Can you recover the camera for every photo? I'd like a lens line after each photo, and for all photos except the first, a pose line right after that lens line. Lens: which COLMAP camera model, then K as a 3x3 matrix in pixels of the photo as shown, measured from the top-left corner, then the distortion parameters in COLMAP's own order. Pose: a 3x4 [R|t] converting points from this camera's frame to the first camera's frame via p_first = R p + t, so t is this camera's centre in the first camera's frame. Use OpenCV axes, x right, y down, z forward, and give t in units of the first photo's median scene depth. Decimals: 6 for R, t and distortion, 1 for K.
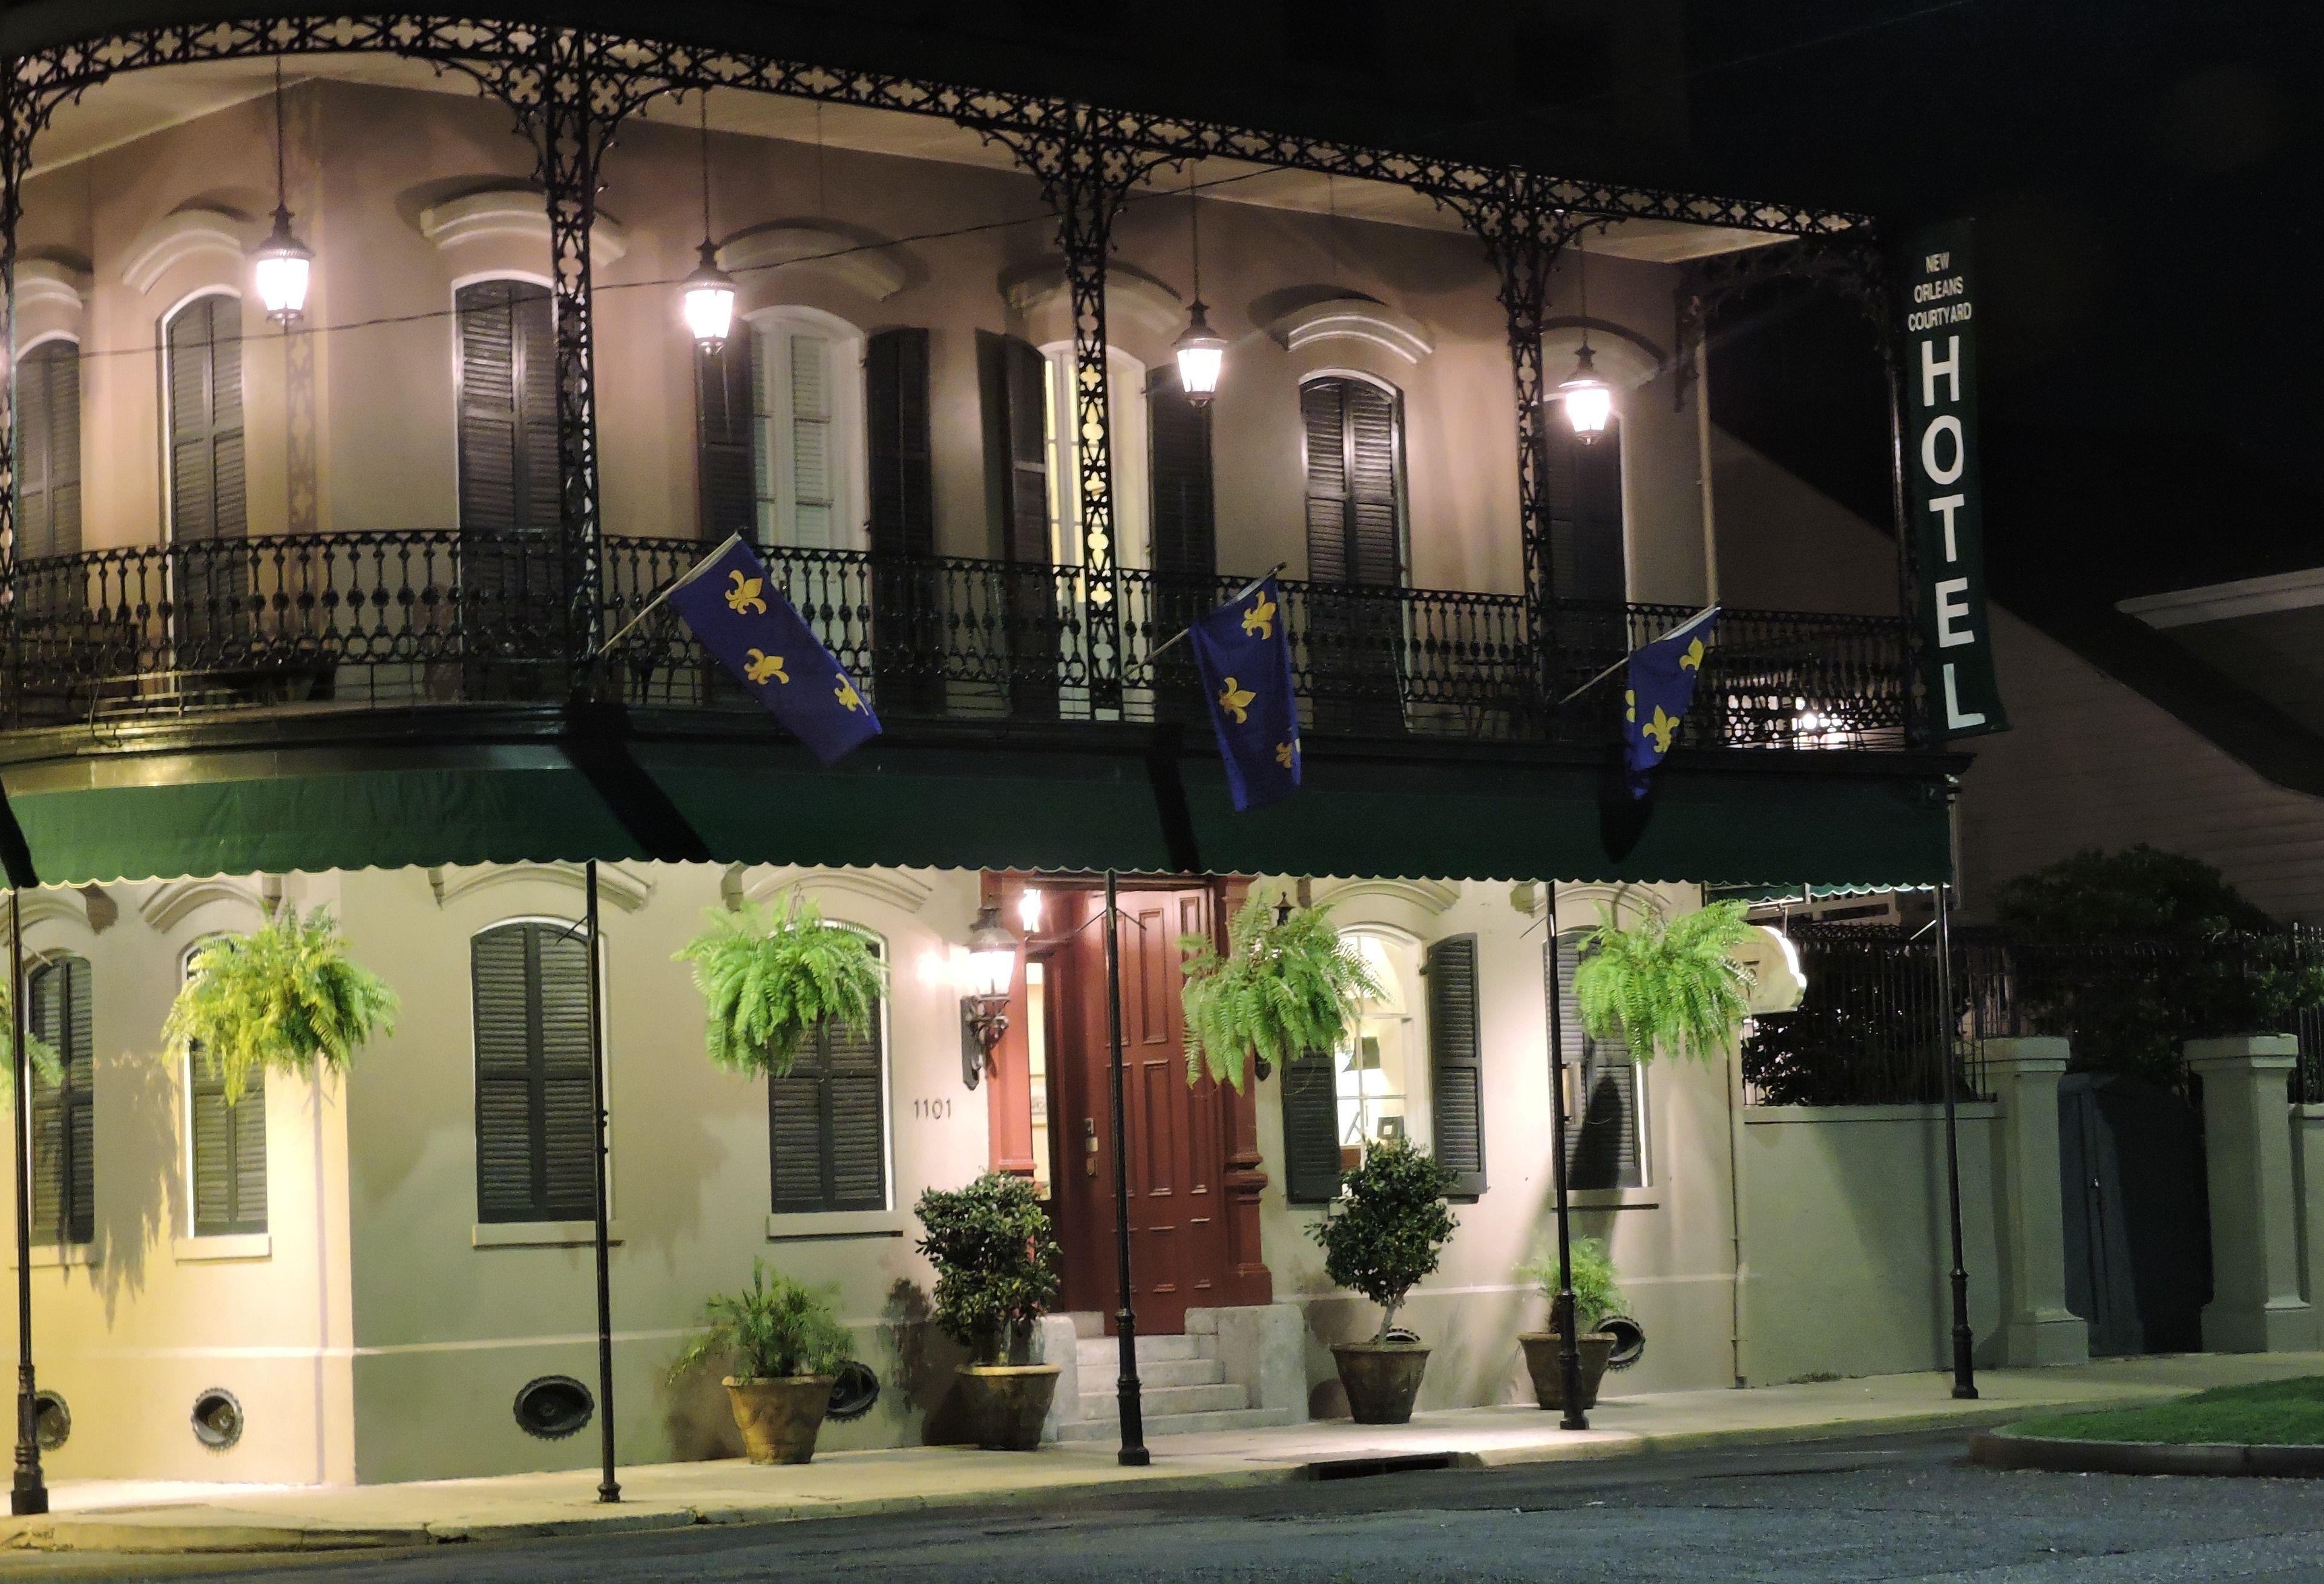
lens RADIAL K [[5270.7, 0, 1162.0], [0, 5270.7, 792.0], [0, 0, 1]] dist [-0.045520, 0.793547]
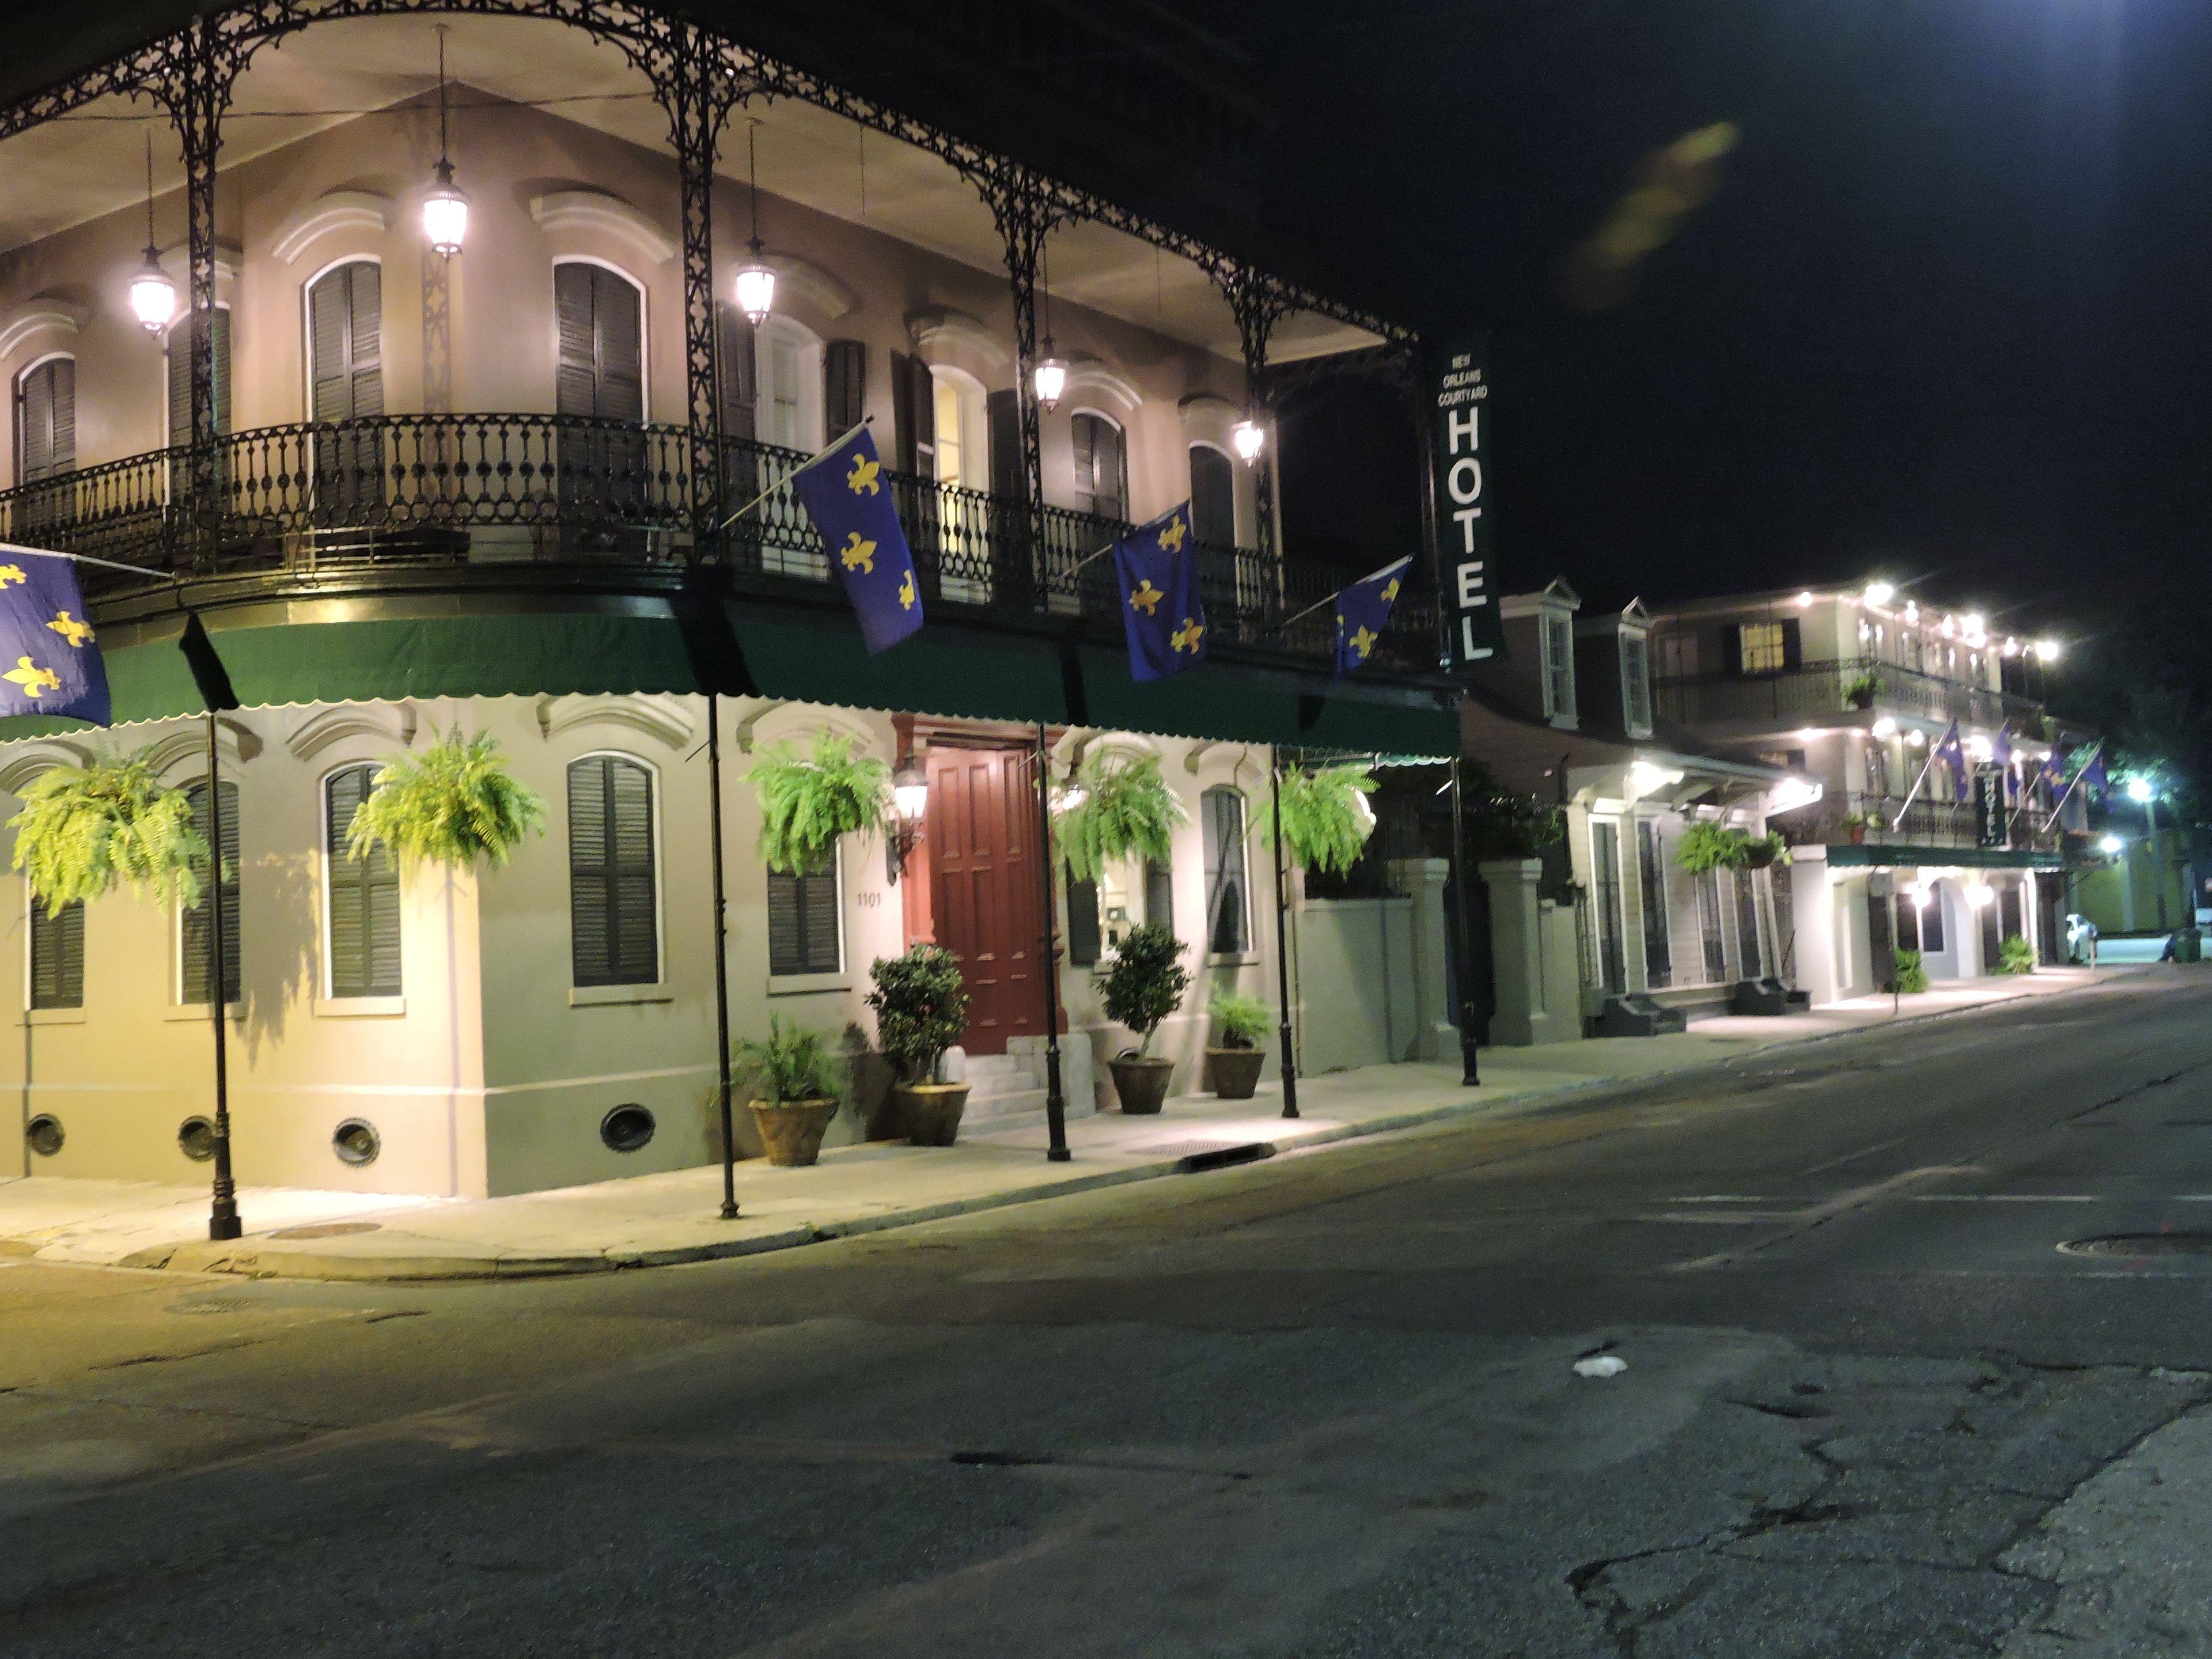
lens RADIAL K [[2297.6, 0, 1103.5], [0, 2297.6, 796.9], [0, 0, 1]] dist [-0.040094, 0.127407]
pose [[0.972629, 0.011466, 0.232079, -0.132013], [-0.014122, 0.999852, 0.009788, 0.027773], [-0.231932, -0.012798, 0.972648, 0.419583]]
